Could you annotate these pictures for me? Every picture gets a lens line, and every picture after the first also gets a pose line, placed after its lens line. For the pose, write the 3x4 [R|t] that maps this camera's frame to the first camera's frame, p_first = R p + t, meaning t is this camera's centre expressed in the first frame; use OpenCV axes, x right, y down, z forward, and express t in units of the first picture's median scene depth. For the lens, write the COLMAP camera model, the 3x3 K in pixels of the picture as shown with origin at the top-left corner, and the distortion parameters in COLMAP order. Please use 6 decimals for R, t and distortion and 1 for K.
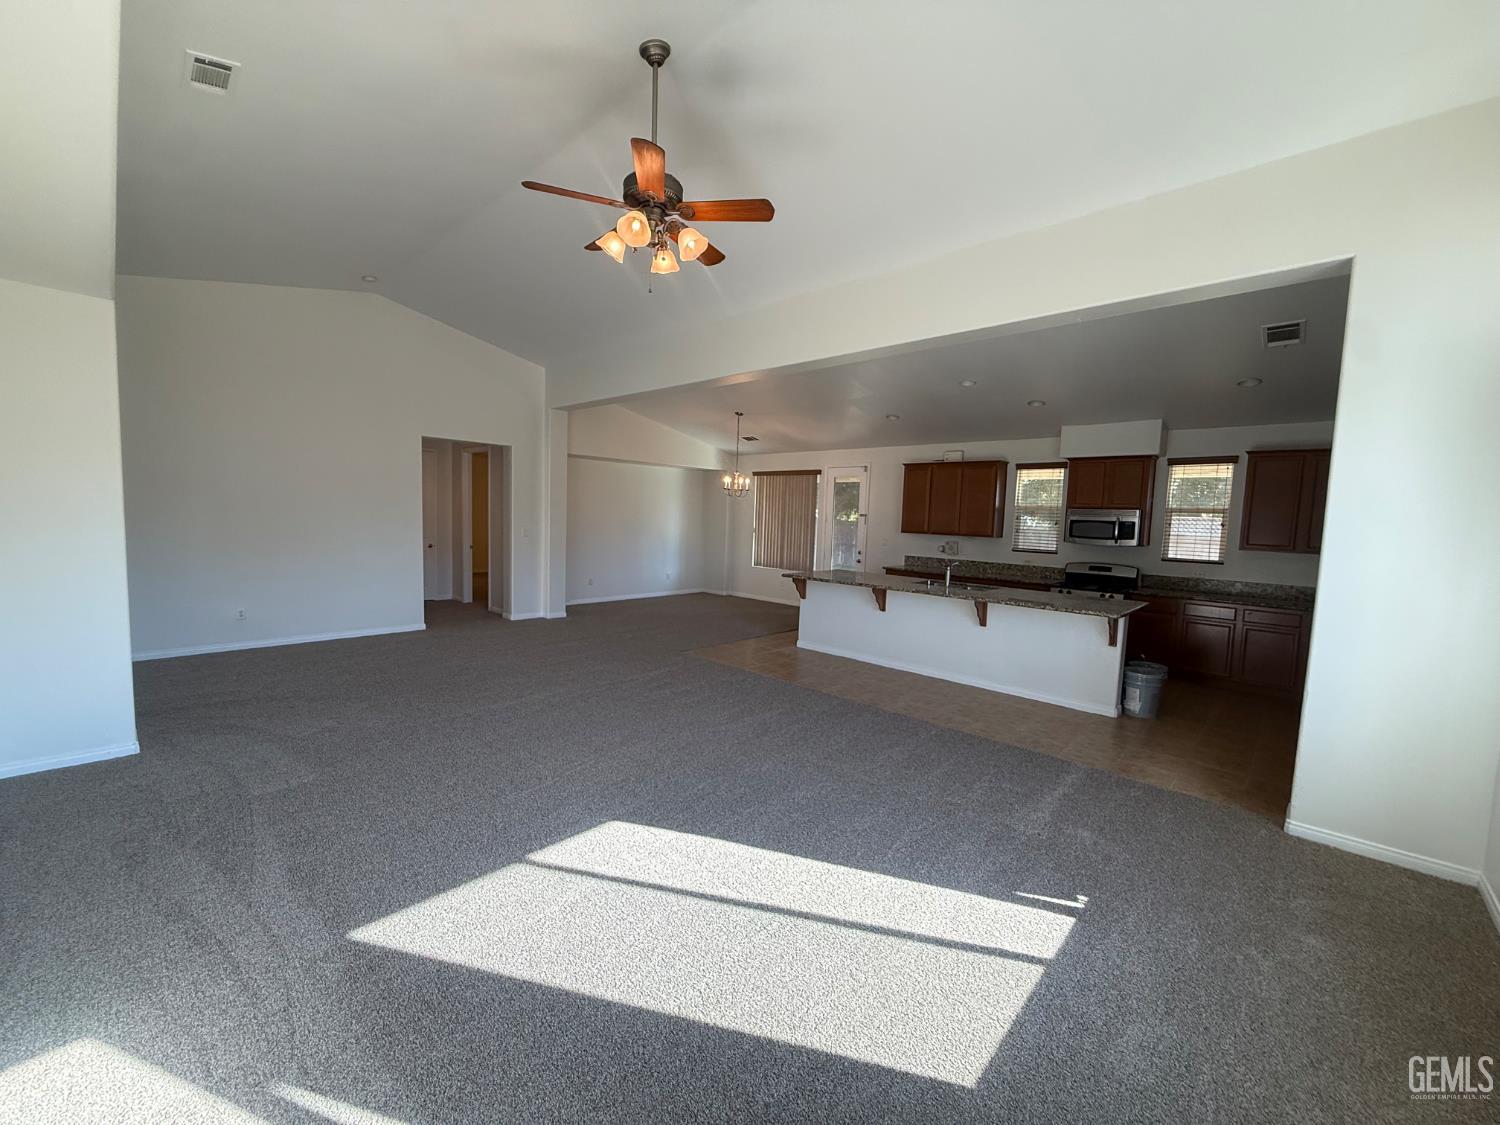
lens RADIAL K [[599.0, 0, 744.5], [0, 599.0, 560.2], [0, 0, 1]] dist [0.001833, -0.000050]
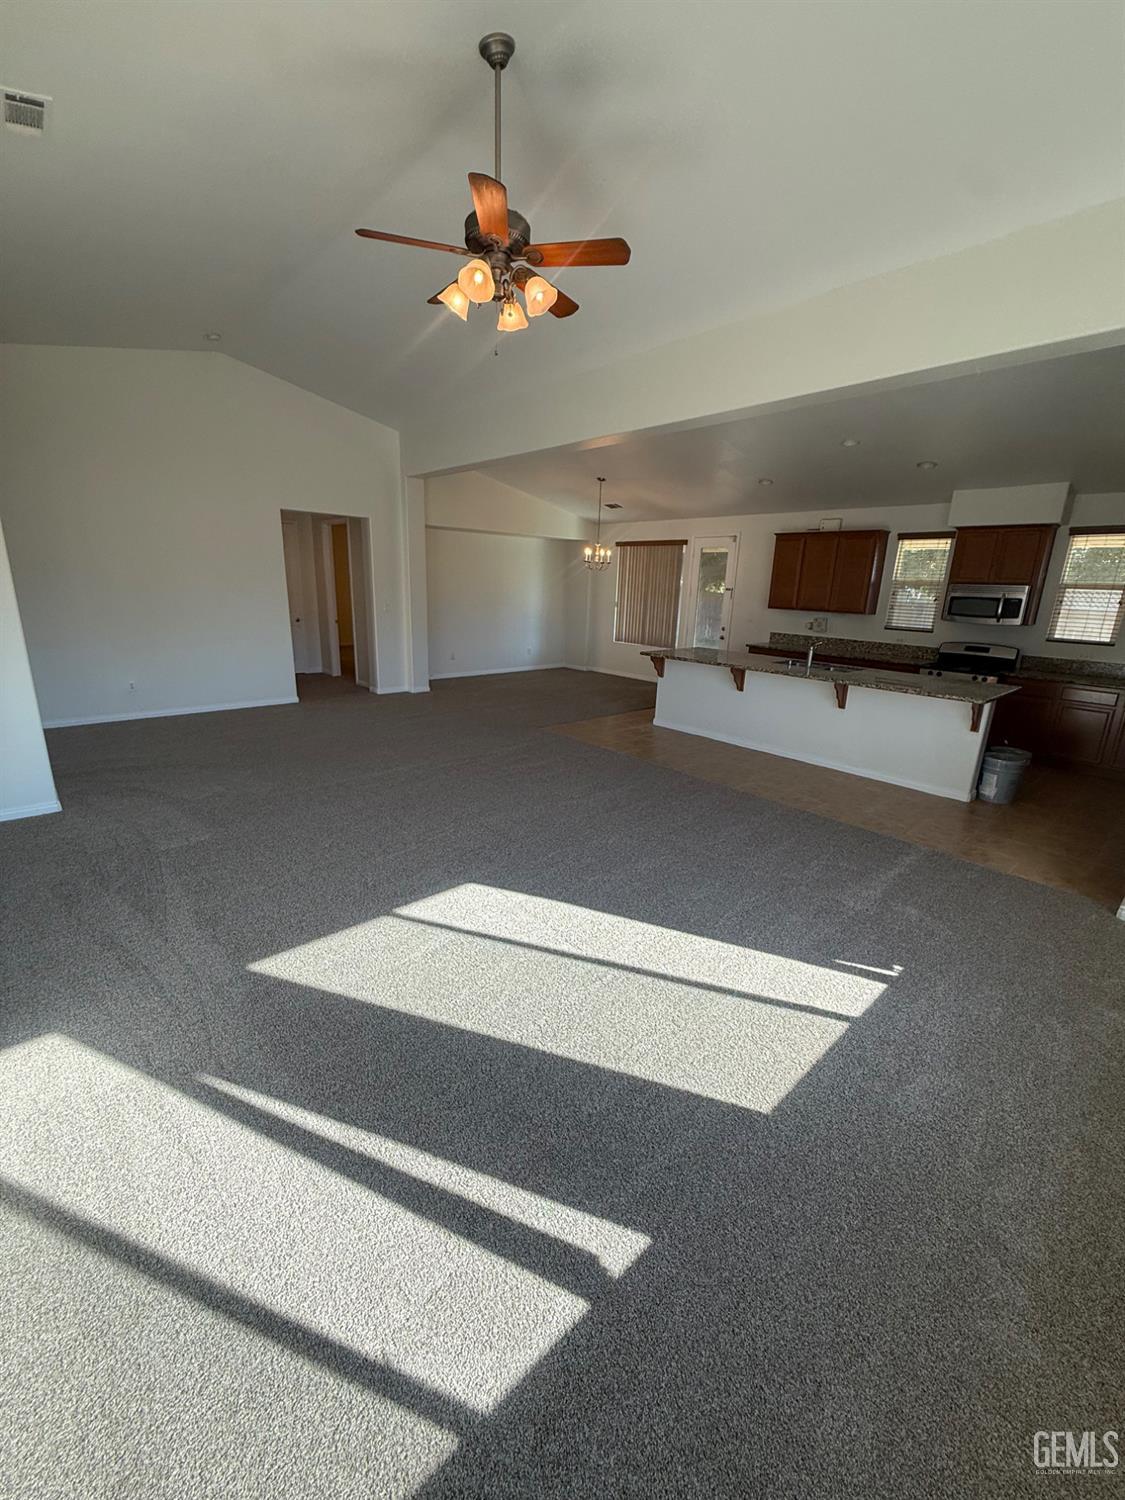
lens RADIAL K [[599.0, 0, 563.2], [0, 599.0, 743.2], [0, 0, 1]] dist [0.001833, -0.000050]
pose [[0.996937, 0.019719, -0.075681, 0.027027], [-0.005480, 0.982926, 0.183921, -0.020180], [0.078016, -0.182943, 0.980023, -0.020643]]
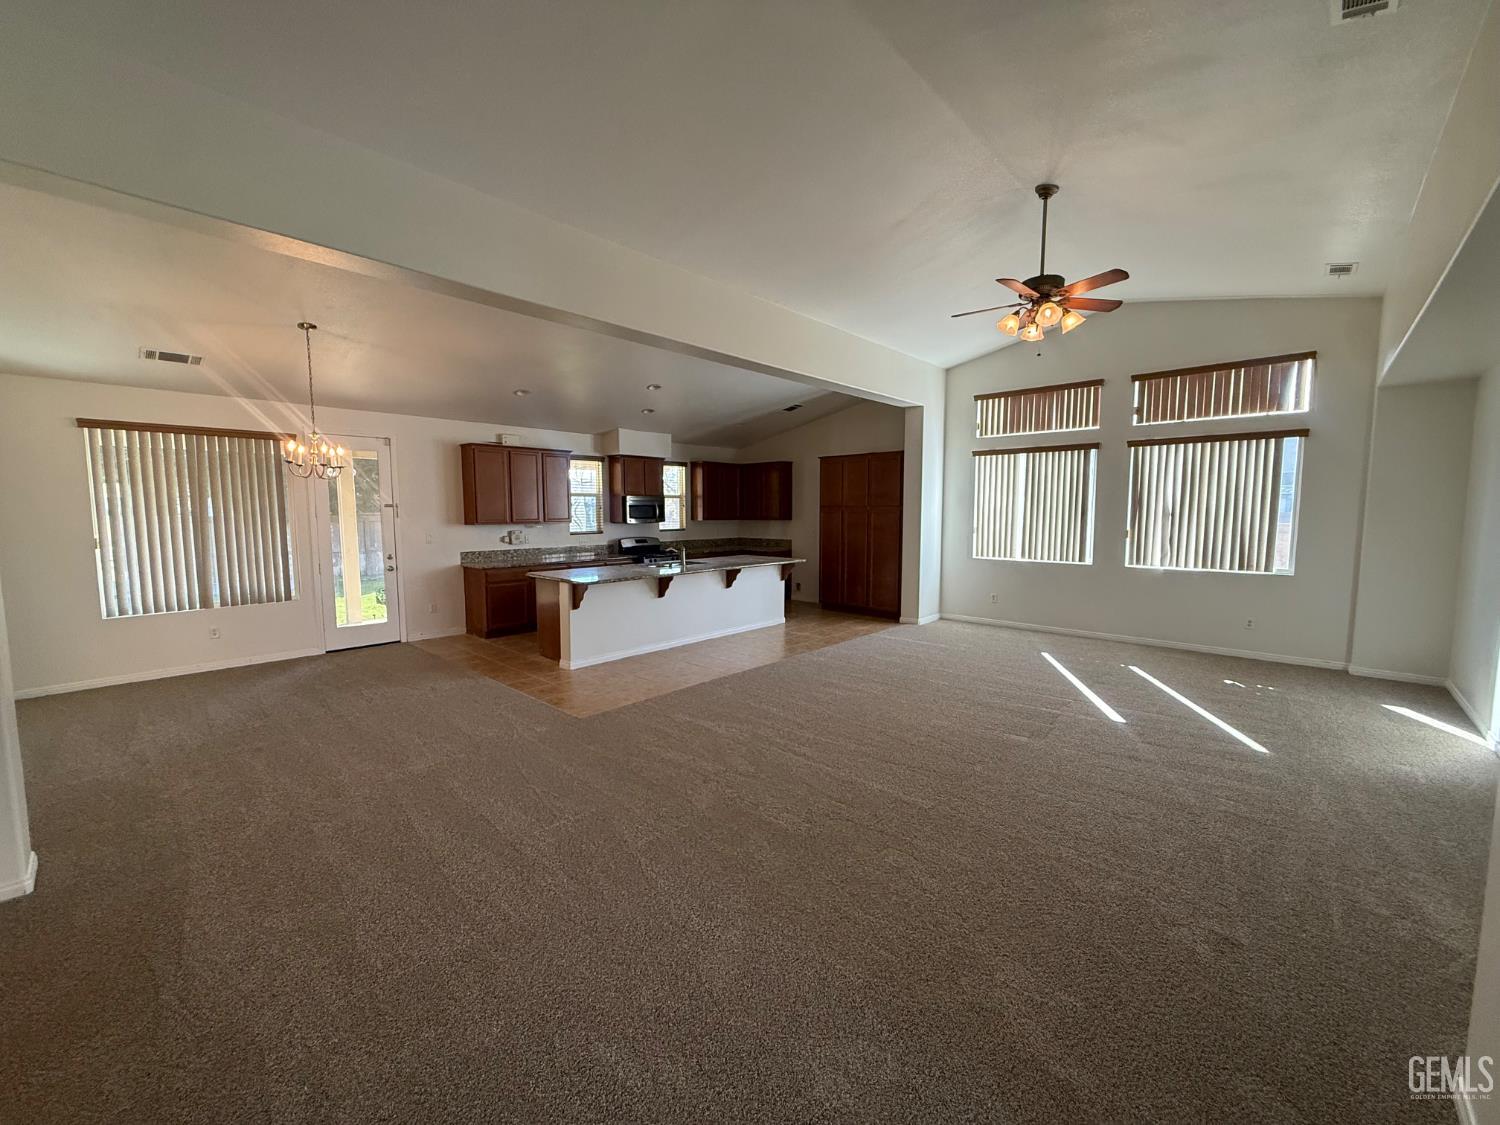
lens RADIAL K [[599.0, 0, 744.4], [0, 599.0, 560.1], [0, 0, 1]] dist [0.001833, -0.000050]
pose [[-0.009442, -0.119272, 0.992817, -1.424710], [0.076940, 0.989831, 0.119645, -0.167326], [-0.996991, 0.077517, -0.000170, 1.518579]]
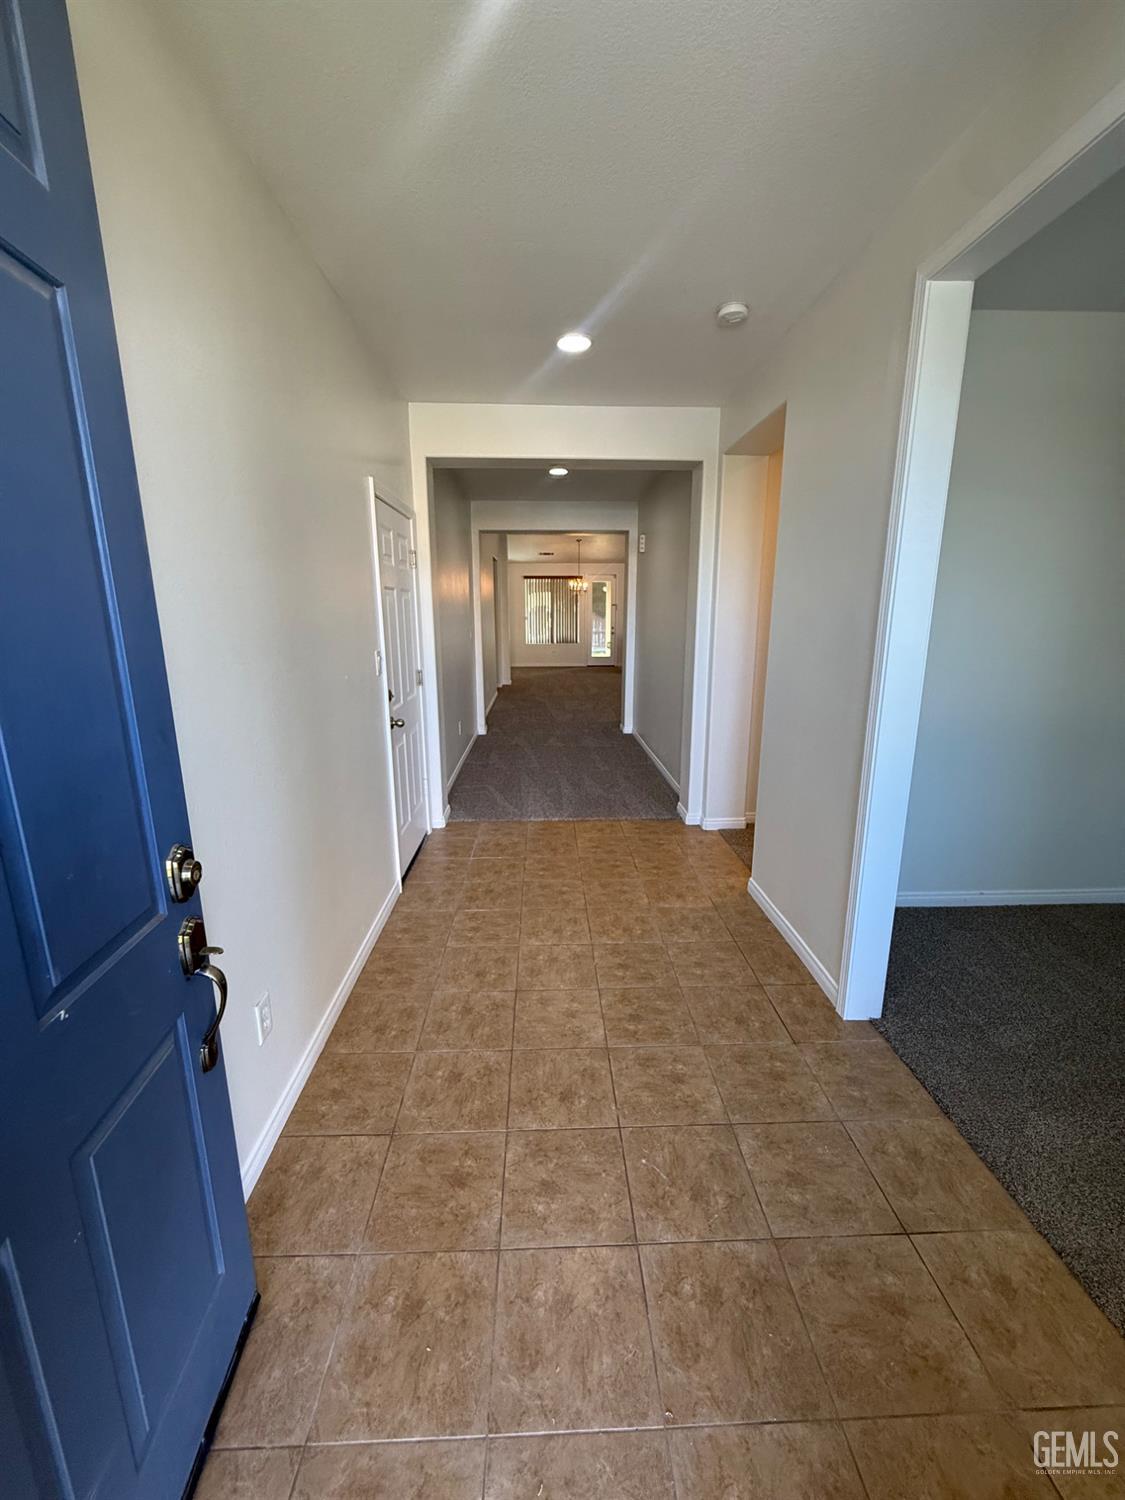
lens RADIAL K [[599.0, 0, 555.3], [0, 599.0, 744.5], [0, 0, 1]] dist [0.001833, -0.000050]
pose [[0.696197, -0.186433, 0.693219, -3.002934], [0.077746, 0.979589, 0.185369, -0.042368], [-0.713629, -0.075158, 0.696481, -0.173760]]
